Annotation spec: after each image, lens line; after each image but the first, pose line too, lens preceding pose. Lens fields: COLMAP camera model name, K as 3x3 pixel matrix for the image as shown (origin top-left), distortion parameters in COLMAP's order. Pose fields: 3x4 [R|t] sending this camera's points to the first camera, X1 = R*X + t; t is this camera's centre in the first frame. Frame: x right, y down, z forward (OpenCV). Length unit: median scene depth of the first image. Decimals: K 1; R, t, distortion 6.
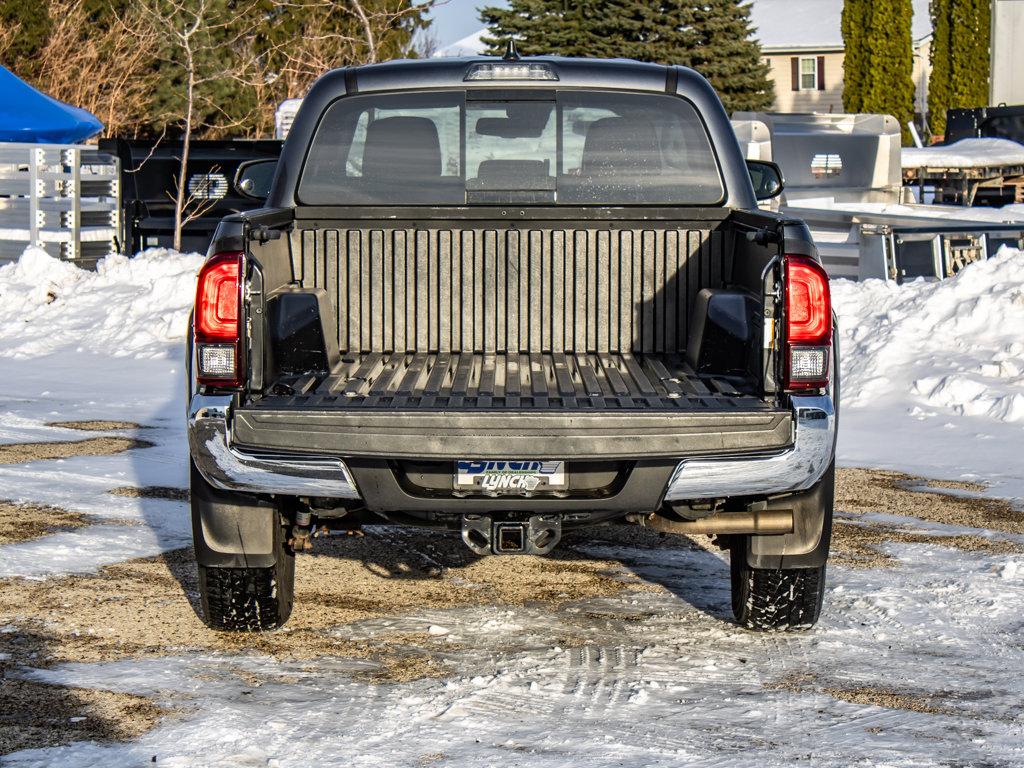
lens RADIAL K [[2867.4, 0, 531.3], [0, 2867.4, 386.3], [0, 0, 1]] dist [-0.001191, 0.613621]
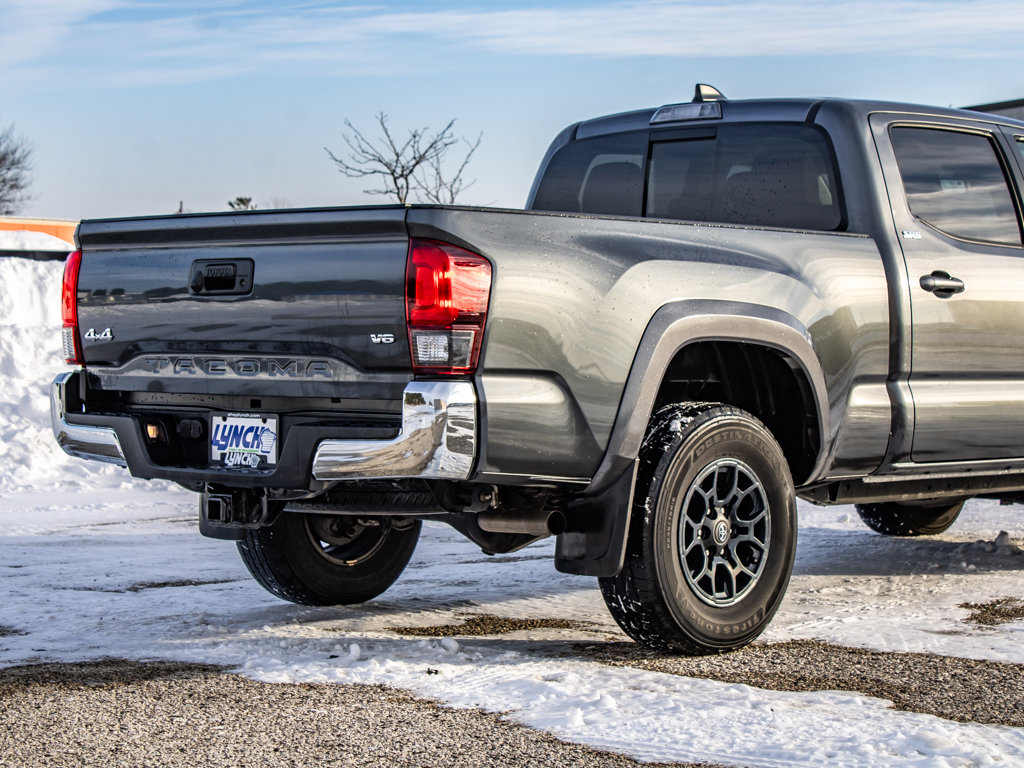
lens RADIAL K [[2252.0, 0, 512.0], [0, 2252.0, 384.0], [0, 0, 1]] dist [-0.001747, 0.081446]
pose [[0.727156, 0.013803, -0.686333, 0.570265], [-0.058856, 0.997370, -0.042298, 0.031116], [0.683944, 0.071152, 0.726056, 0.405068]]
